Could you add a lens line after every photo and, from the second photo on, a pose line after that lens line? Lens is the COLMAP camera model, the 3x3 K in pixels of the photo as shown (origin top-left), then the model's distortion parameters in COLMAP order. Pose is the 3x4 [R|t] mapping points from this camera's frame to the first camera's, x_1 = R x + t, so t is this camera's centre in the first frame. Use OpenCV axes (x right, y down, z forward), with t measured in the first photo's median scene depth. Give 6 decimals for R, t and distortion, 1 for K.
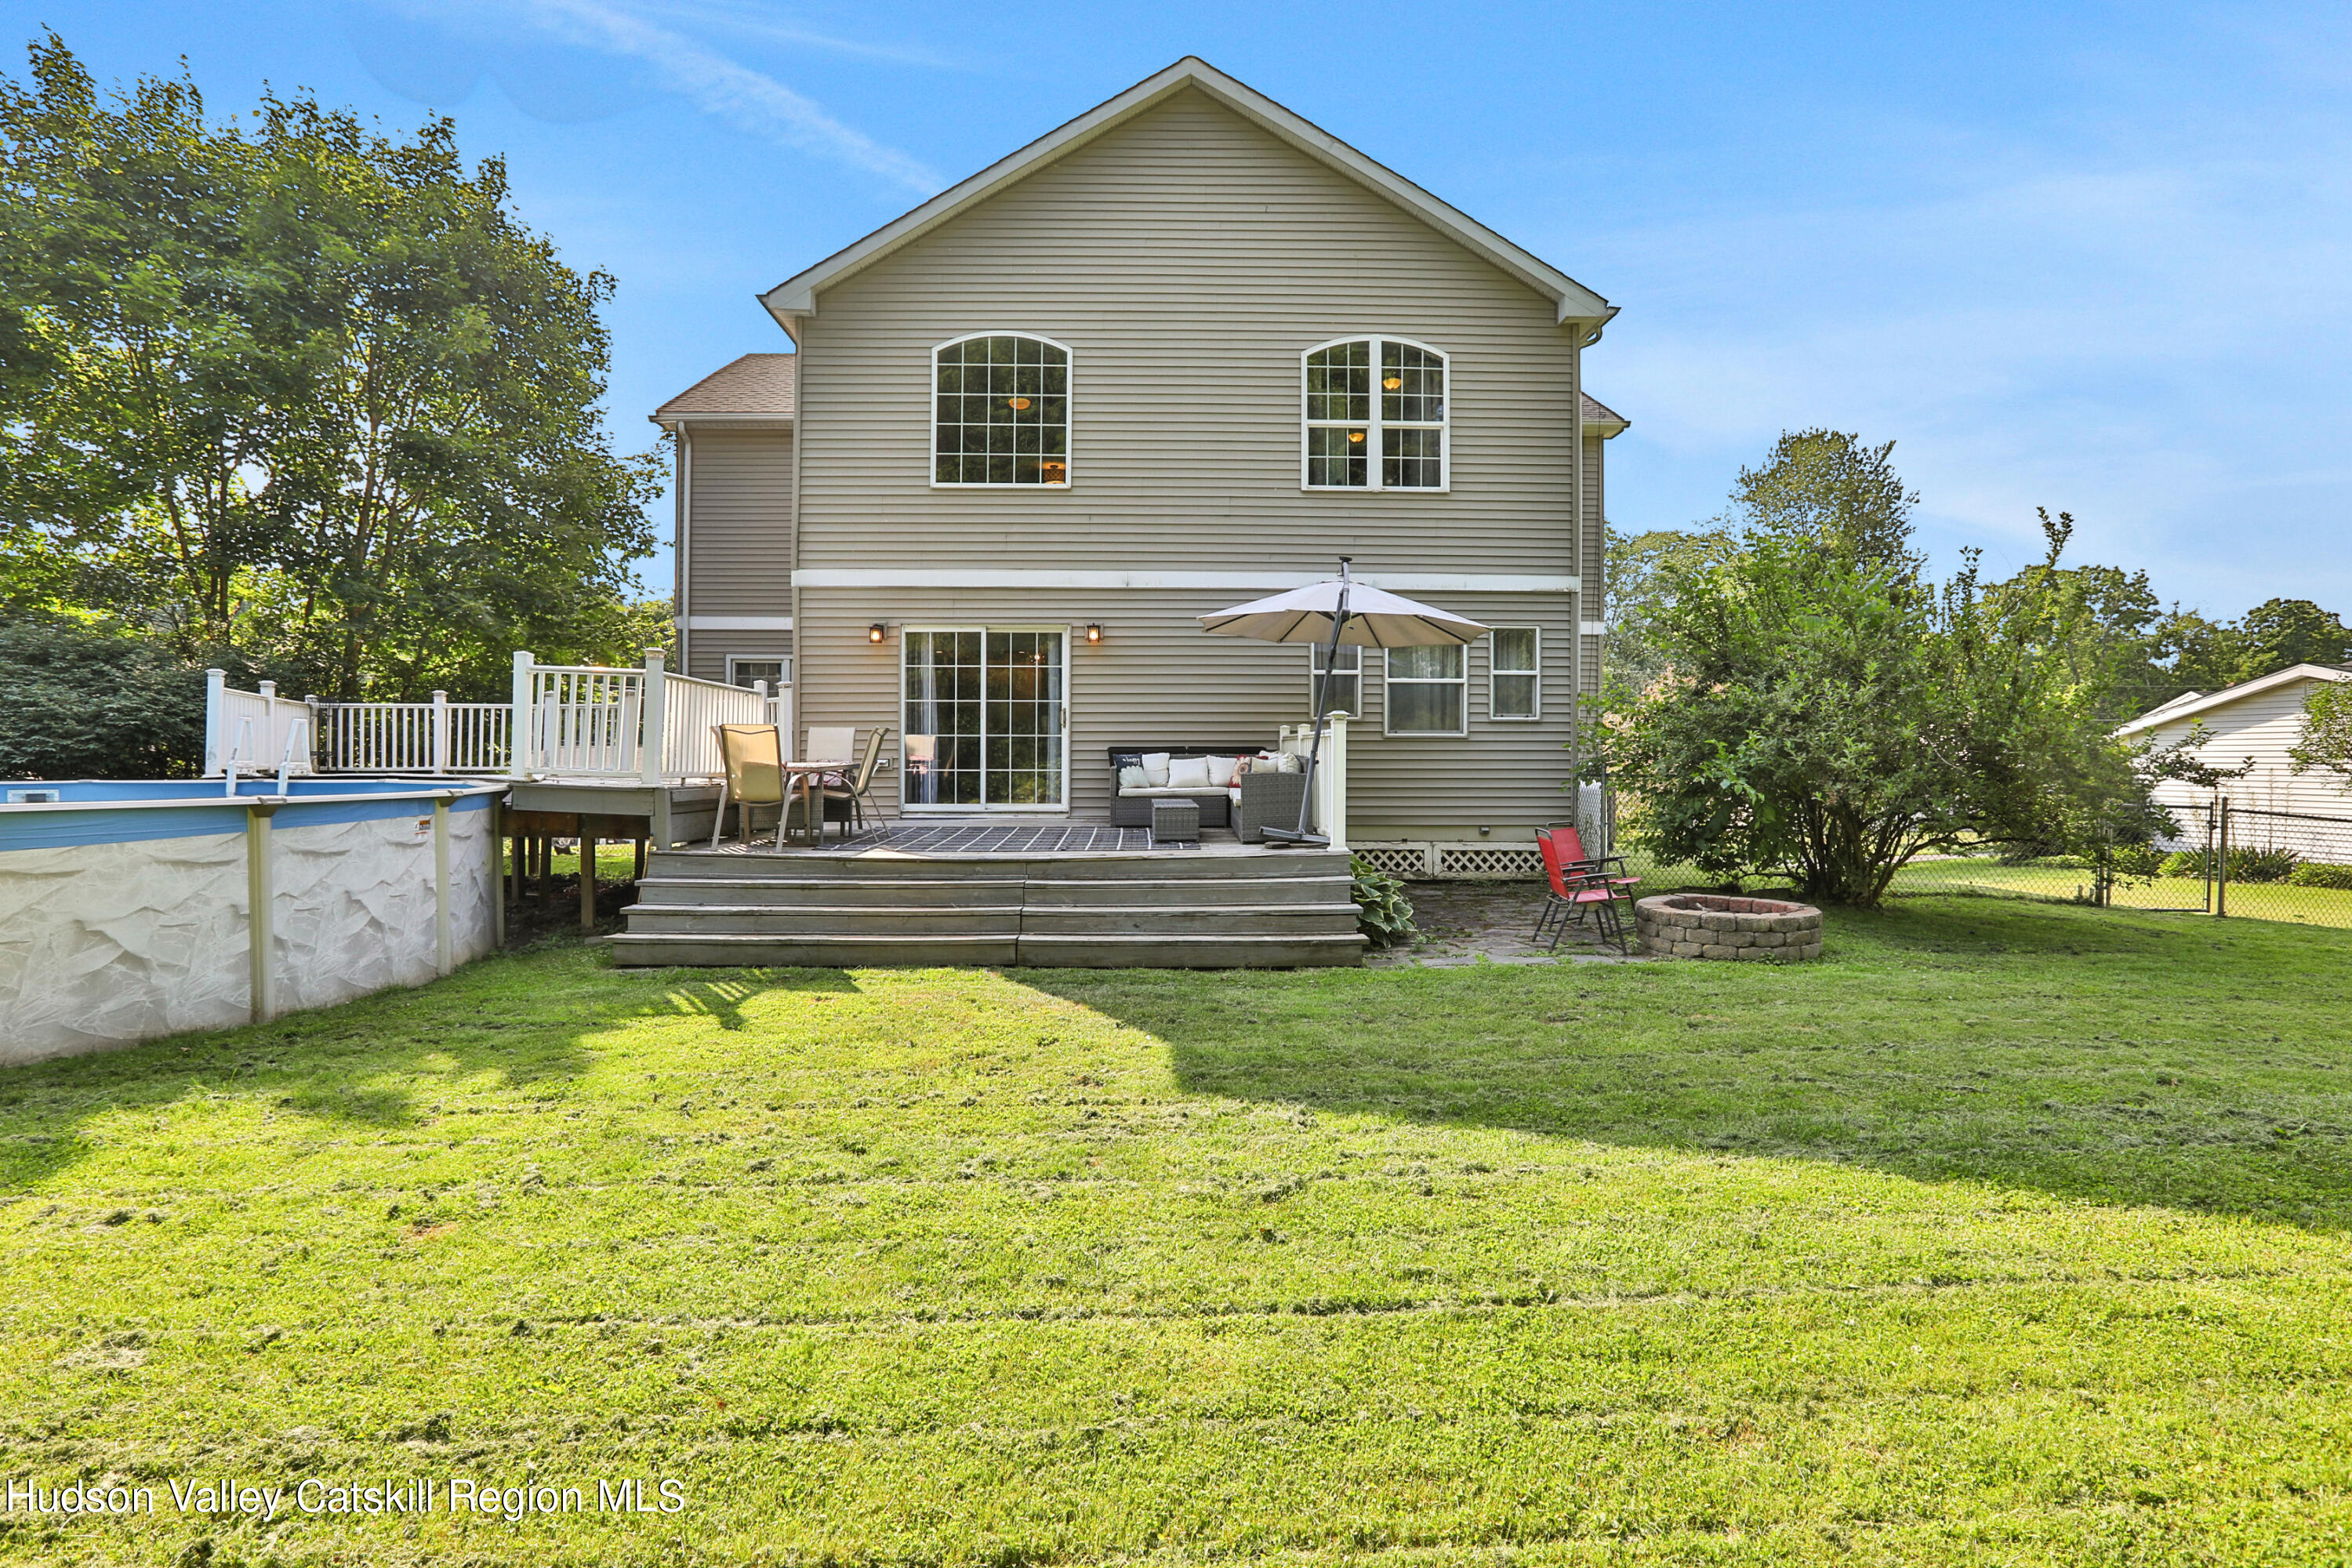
lens RADIAL K [[1153.3, 0, 1185.2], [0, 1153.3, 799.2], [0, 0, 1]] dist [-0.031479, -0.000252]
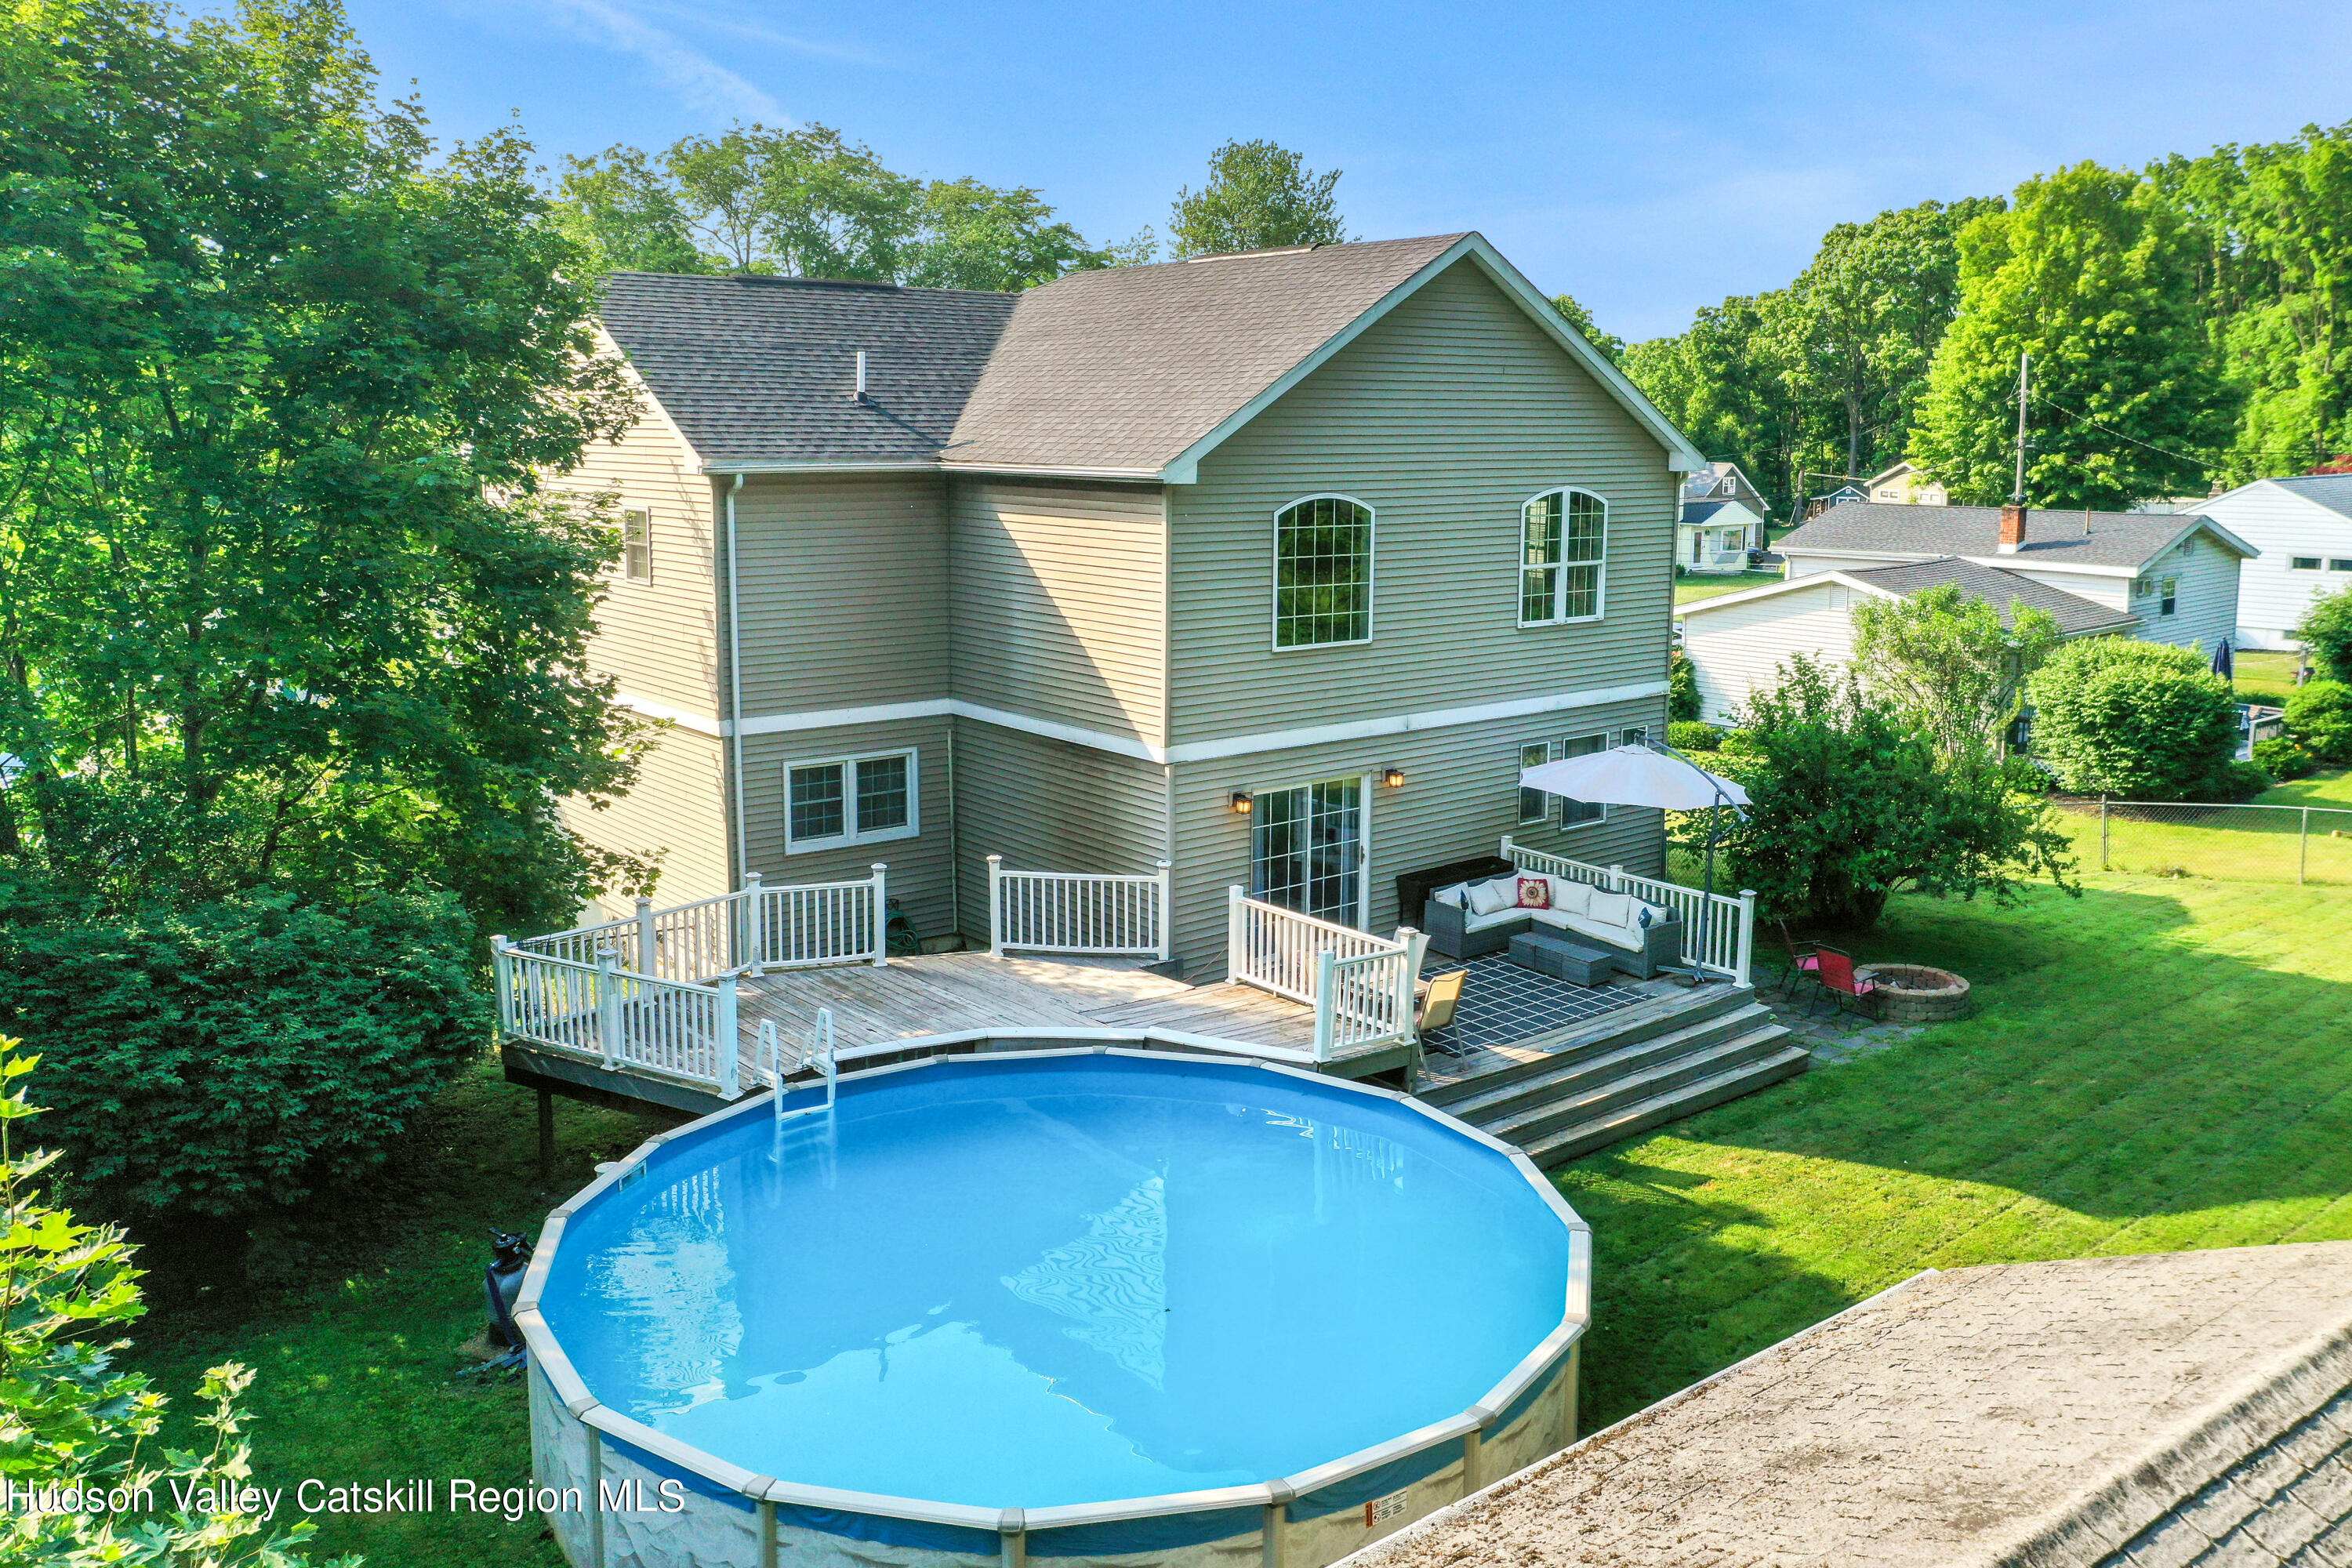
lens RADIAL K [[1891.1, 0, 1170.7], [0, 1891.1, 763.7], [0, 0, 1]] dist [0.002562, 0.000655]
pose [[0.789570, -0.115502, 0.602693, -1.306280], [0.009812, 0.984378, 0.175794, -0.467454], [-0.613582, -0.132888, 0.778369, -0.255219]]
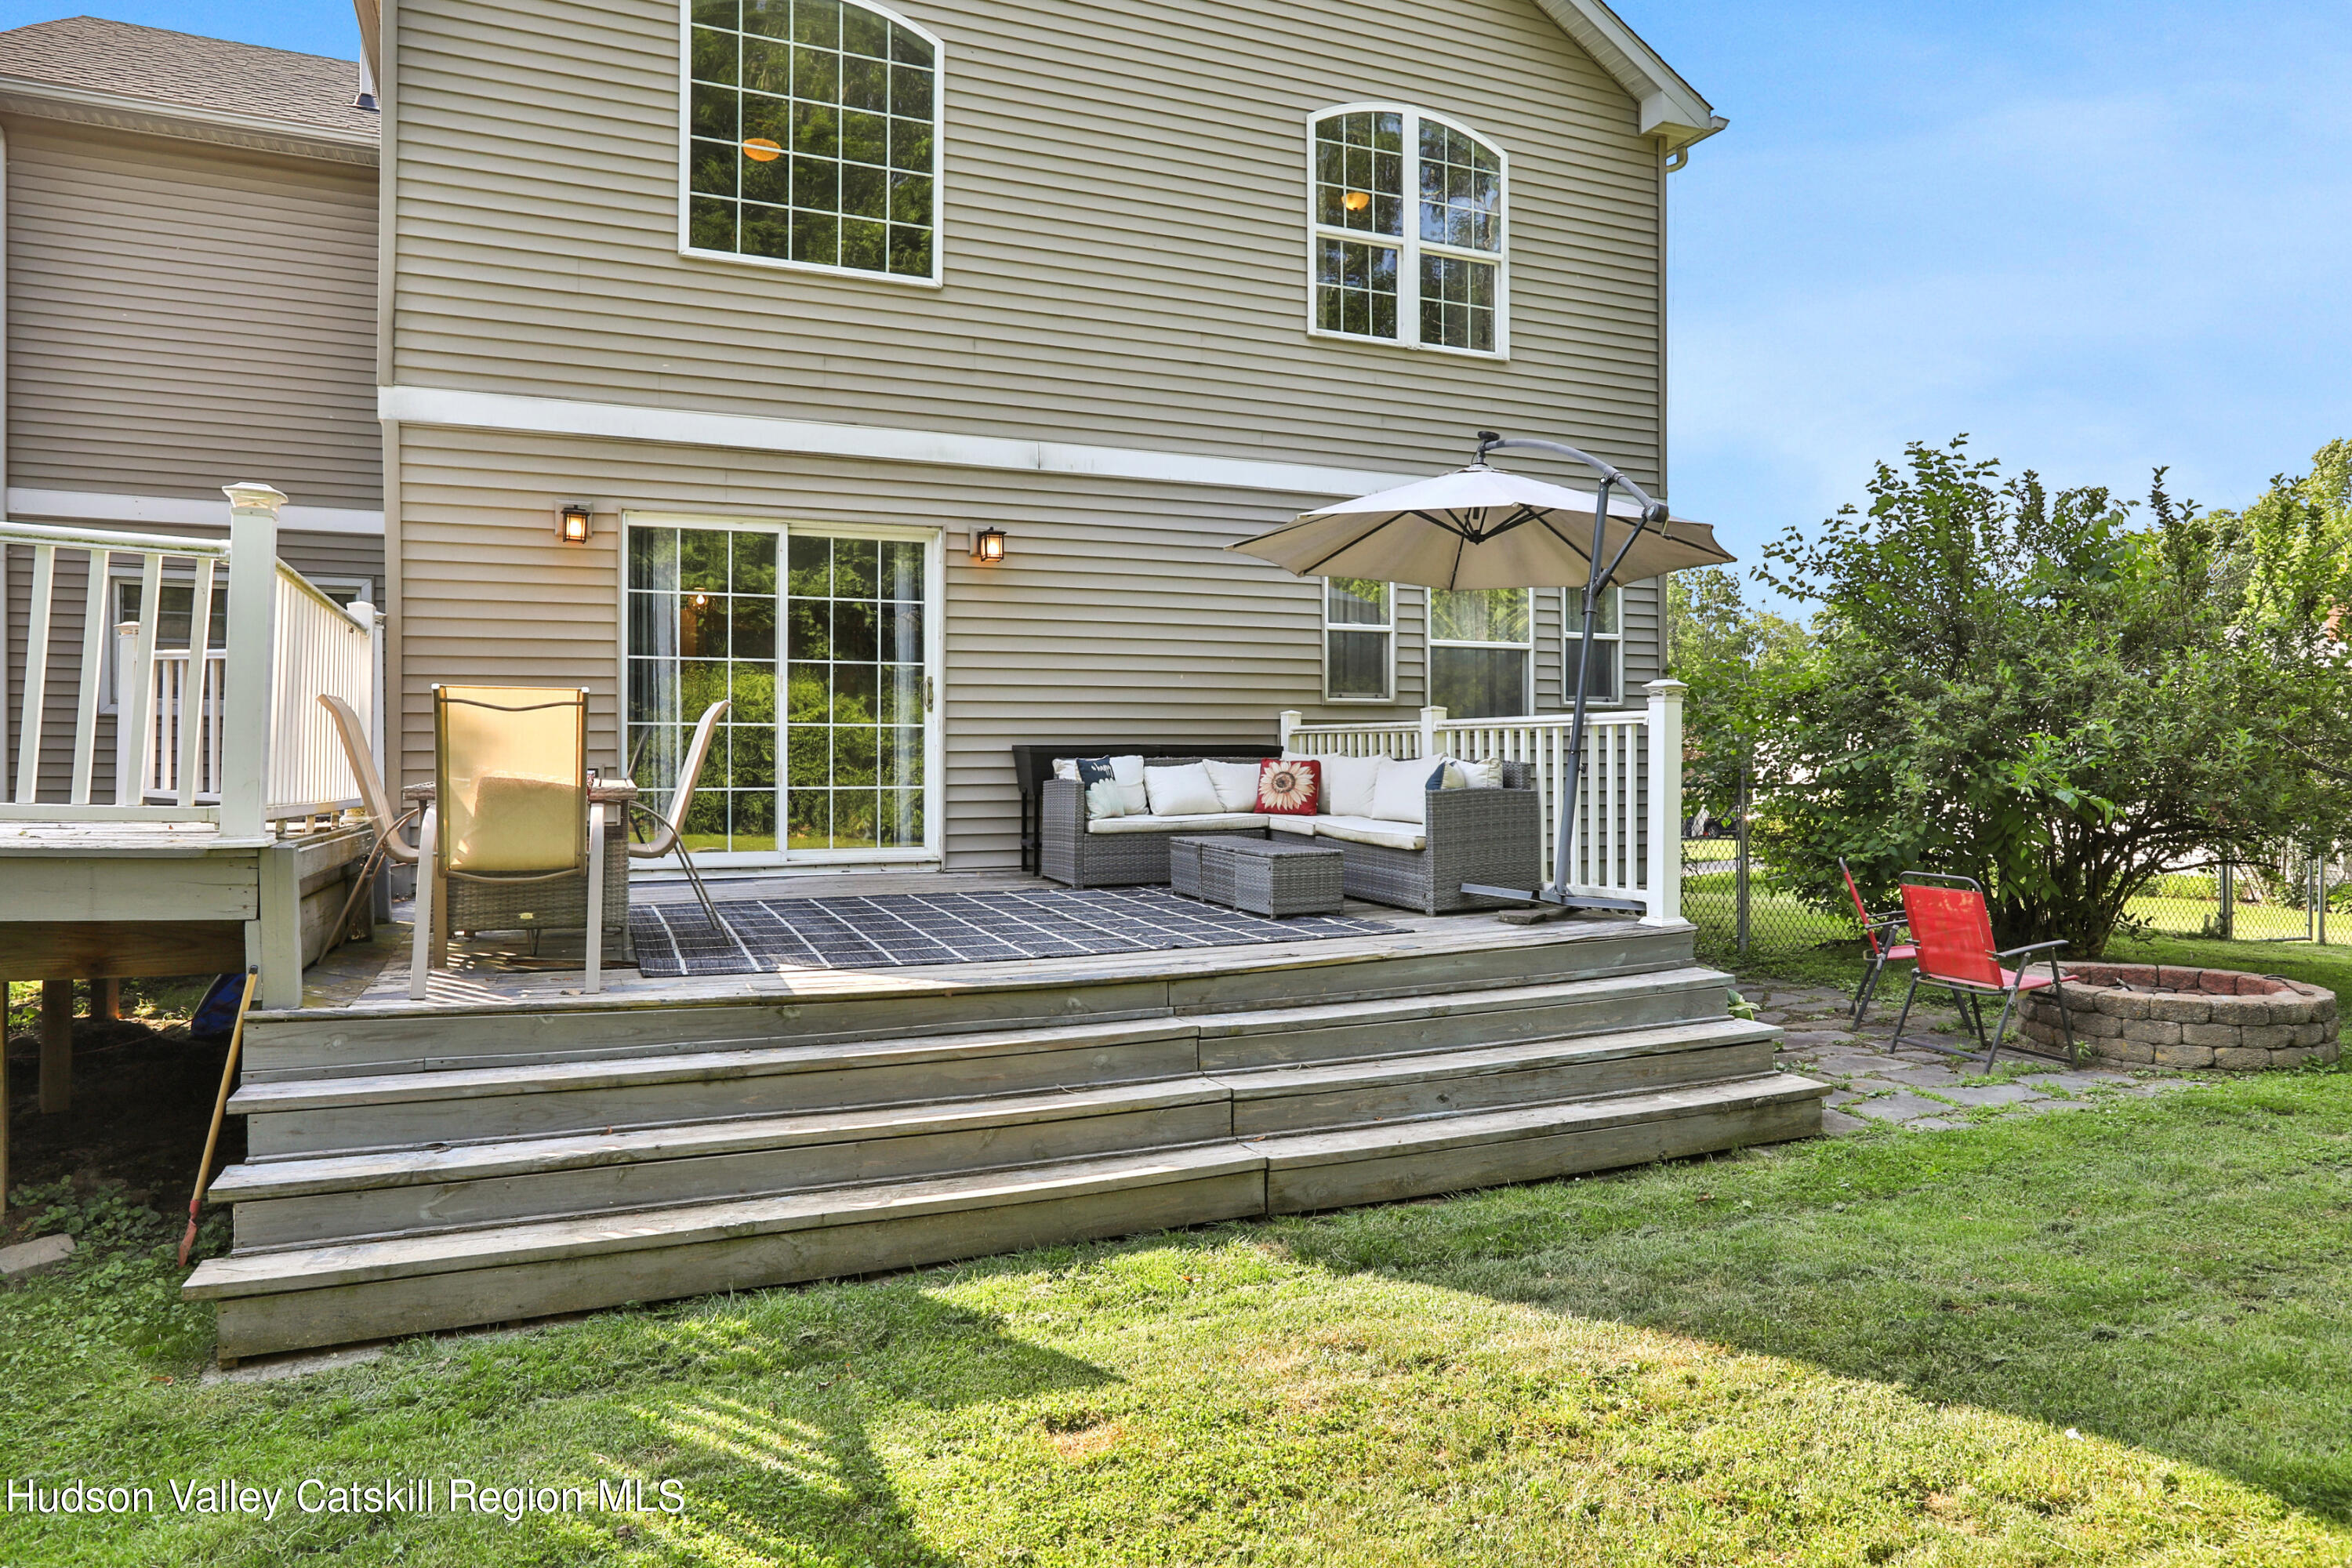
lens RADIAL K [[1429.7, 0, 1200.0], [0, 1429.7, 778.3], [0, 0, 1]] dist [-0.005502, 0.000184]
pose [[0.928449, -0.009357, 0.371341, -0.244788], [0.019001, 0.999570, -0.022319, -0.011273], [-0.370973, 0.027778, 0.928228, 0.308474]]
